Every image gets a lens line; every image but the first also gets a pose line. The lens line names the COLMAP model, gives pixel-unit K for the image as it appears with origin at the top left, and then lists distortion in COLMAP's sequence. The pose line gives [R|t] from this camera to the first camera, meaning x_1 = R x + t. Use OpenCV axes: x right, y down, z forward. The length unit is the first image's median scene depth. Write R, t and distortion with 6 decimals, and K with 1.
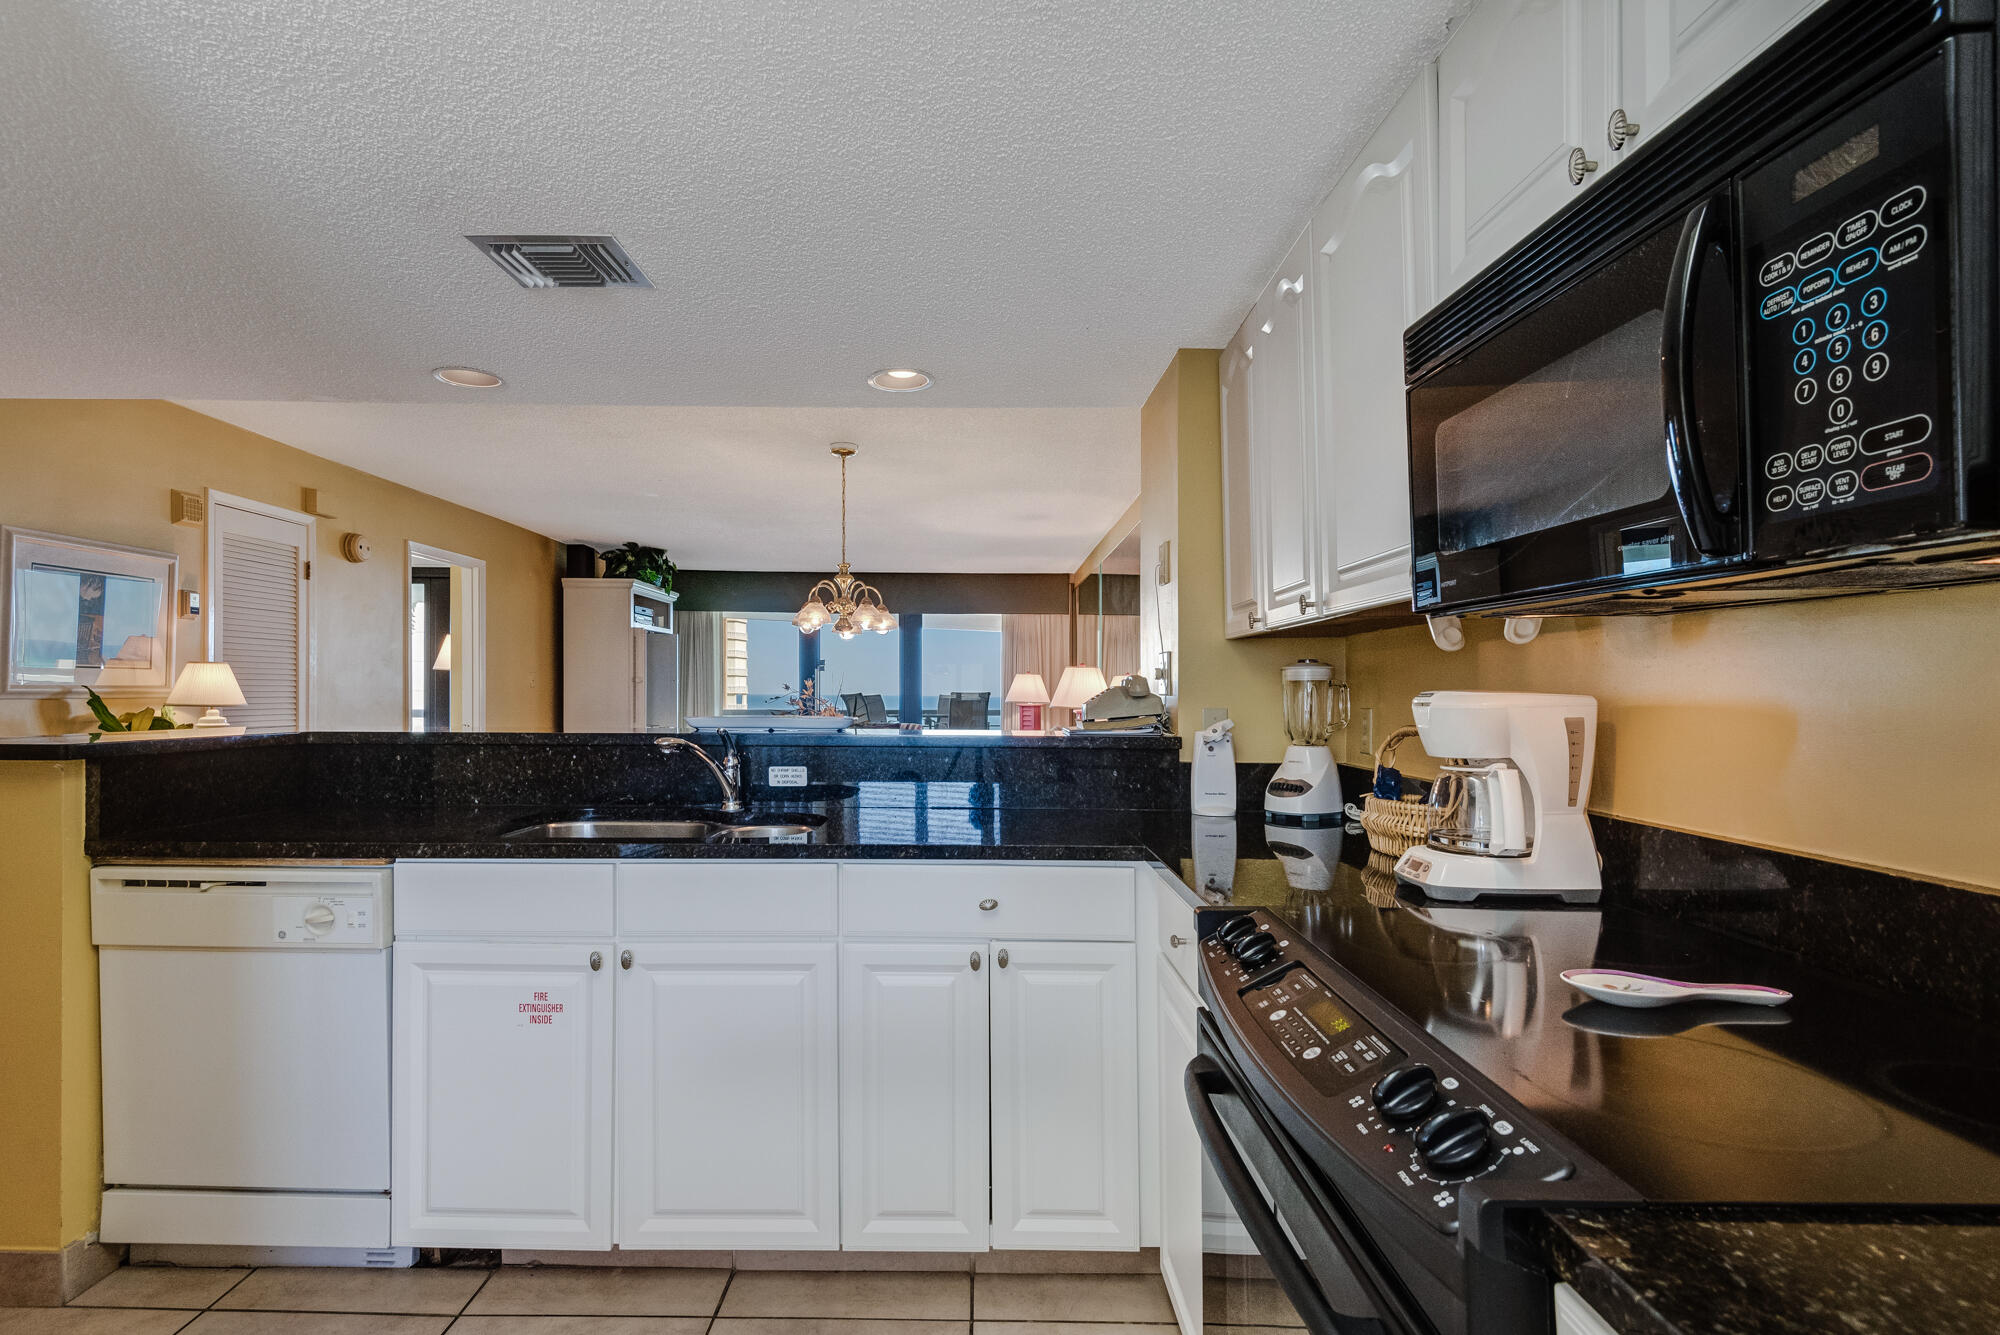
lens RADIAL K [[961.4, 0, 989.1], [0, 961.4, 688.9], [0, 0, 1]] dist [0.034257, -0.030581]
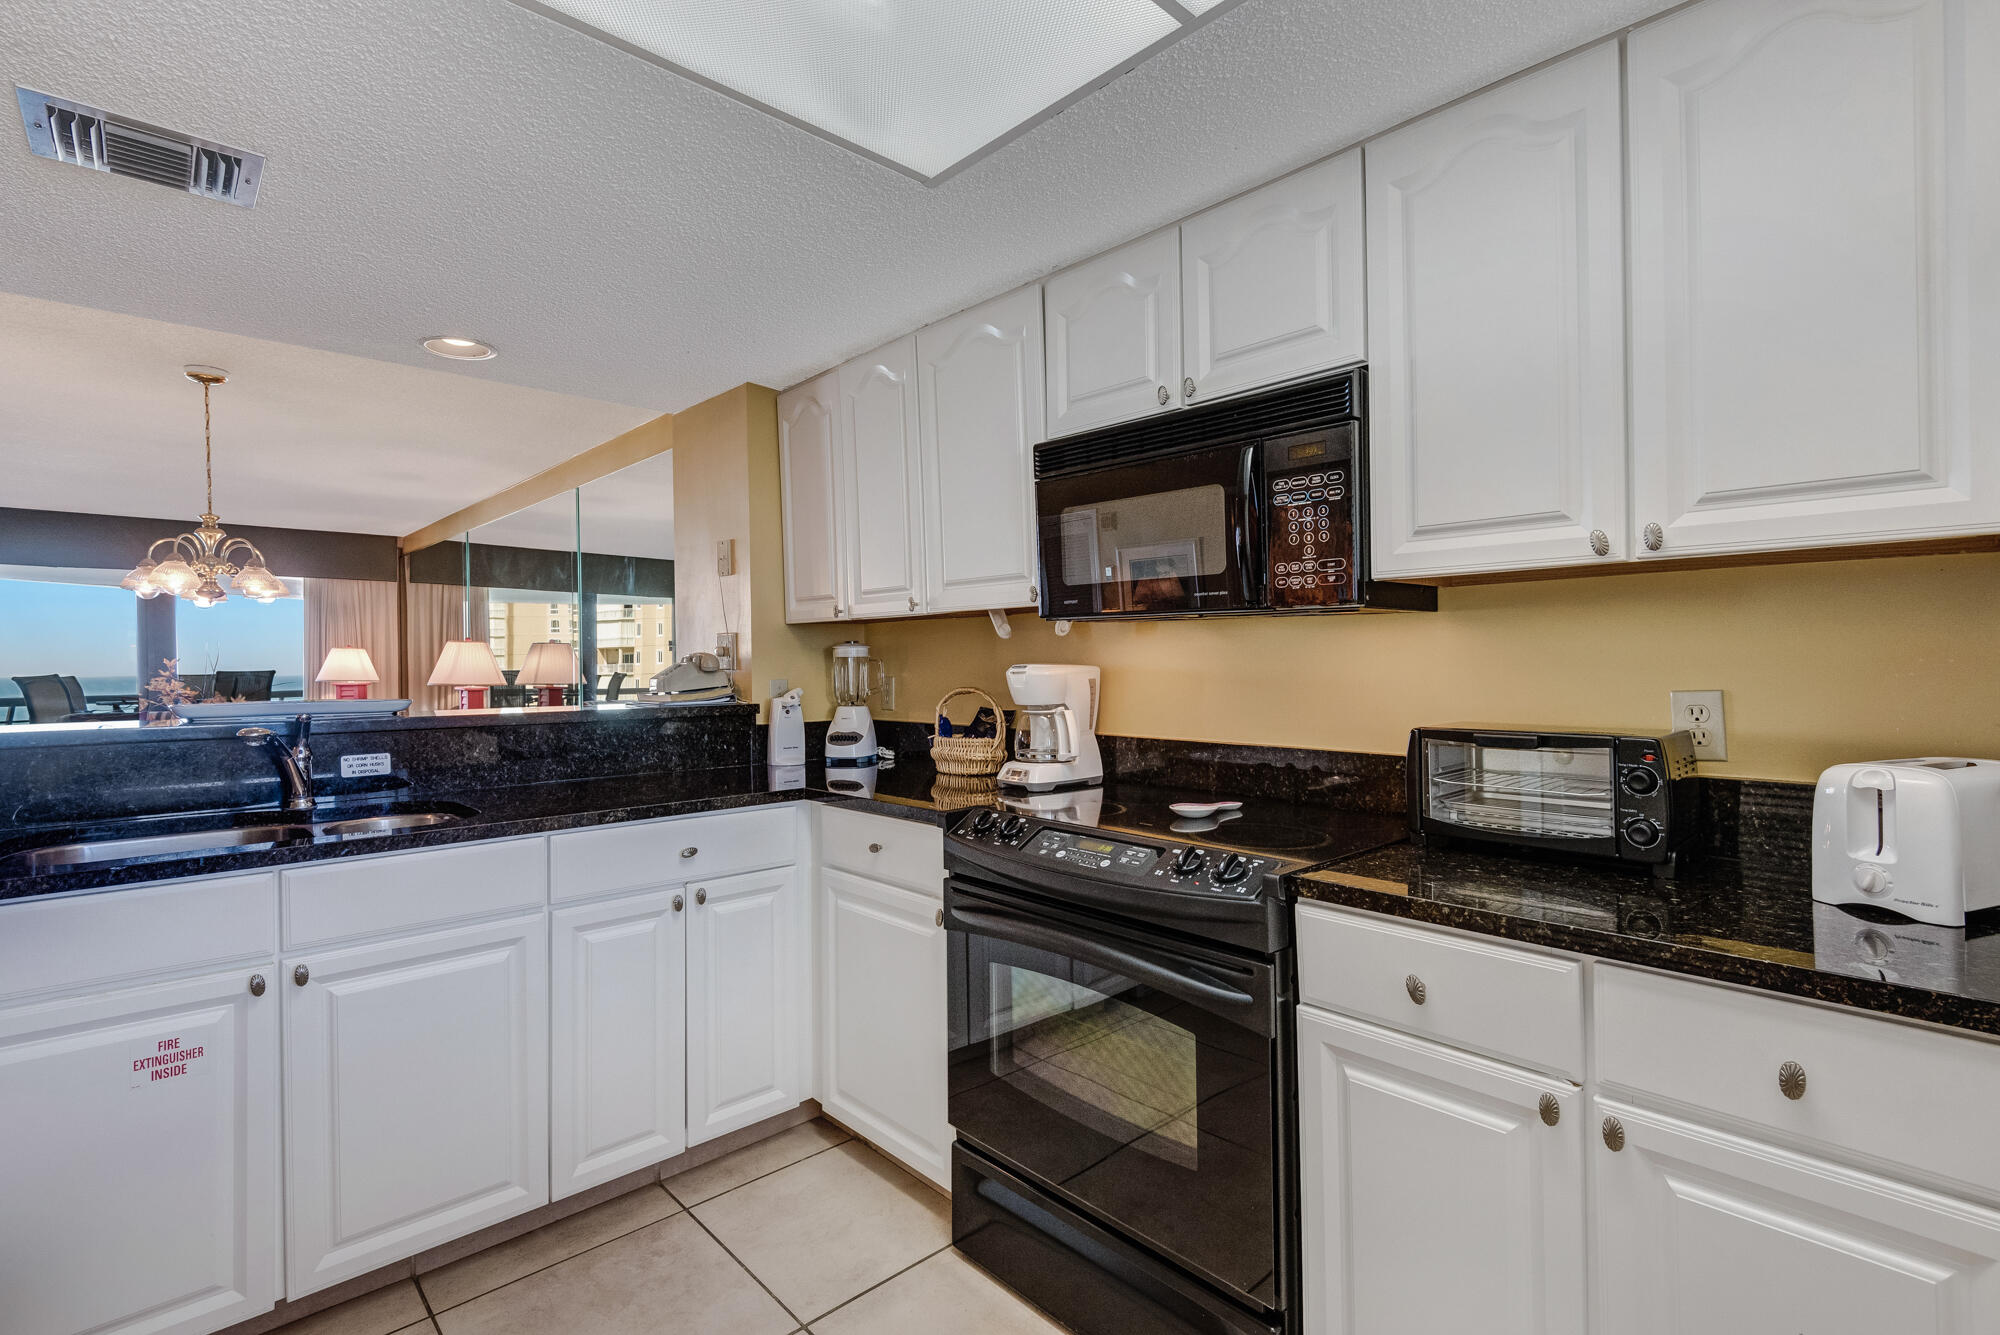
lens RADIAL K [[908.1, 0, 1004.1], [0, 908.1, 658.9], [0, 0, 1]] dist [0.003173, -0.000865]
pose [[0.728877, -0.008346, 0.684594, -0.468512], [0.009597, 0.999952, 0.001973, -0.007684], [-0.684578, 0.005131, 0.728922, -0.059202]]
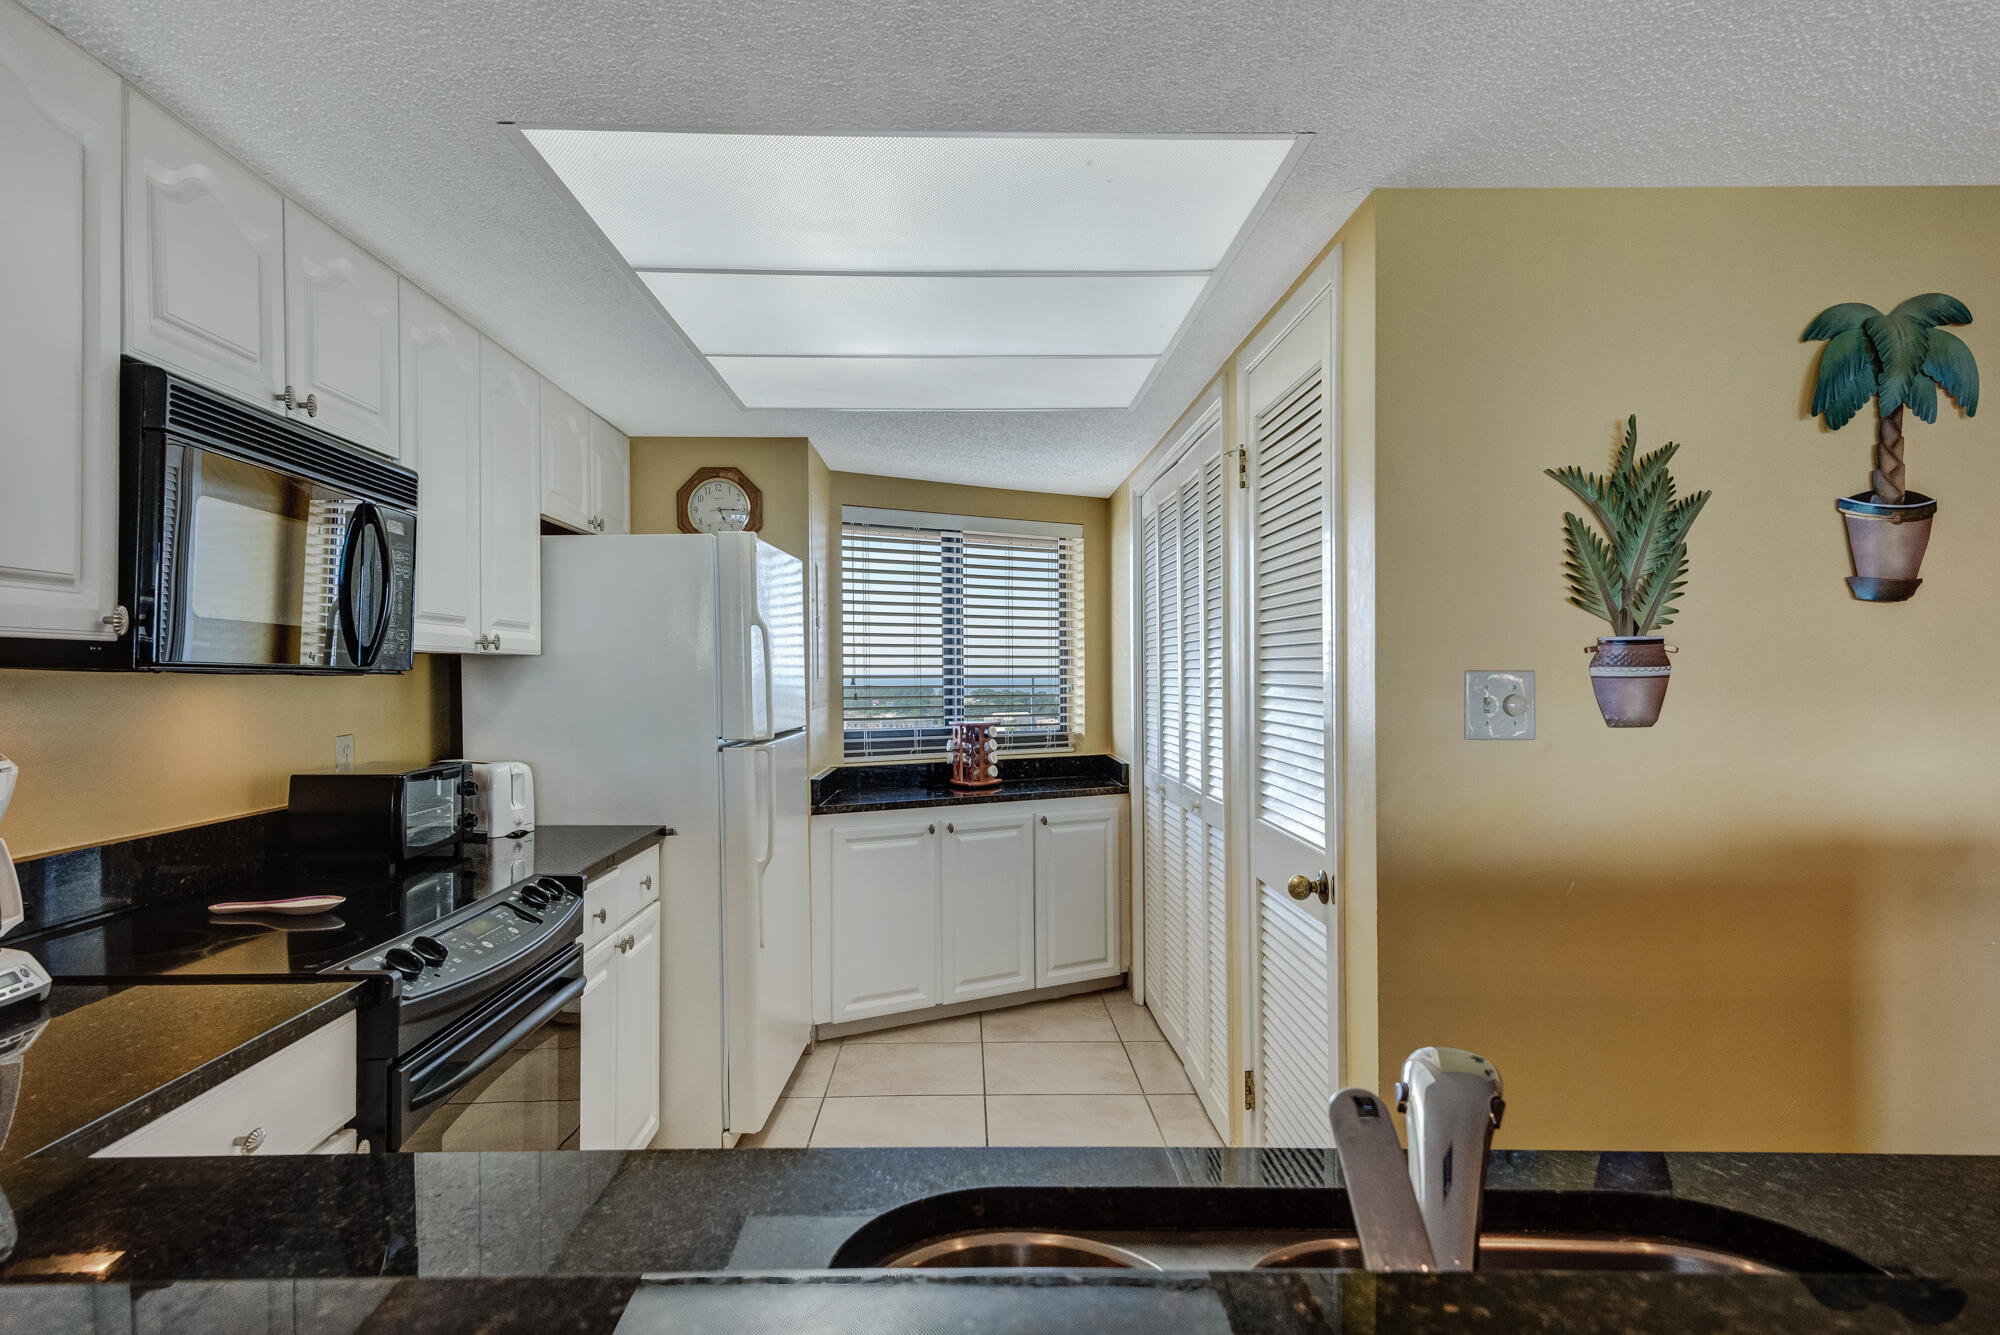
lens RADIAL K [[1141.9, 0, 1000.0], [0, 1141.9, 667.5], [0, 0, 1]] dist [0.017621, -0.000765]
pose [[-0.999662, -0.012793, -0.022638, -0.264515], [-0.012586, 0.999878, -0.009297, -0.053617], [0.022754, -0.009009, -0.999701, 1.532150]]
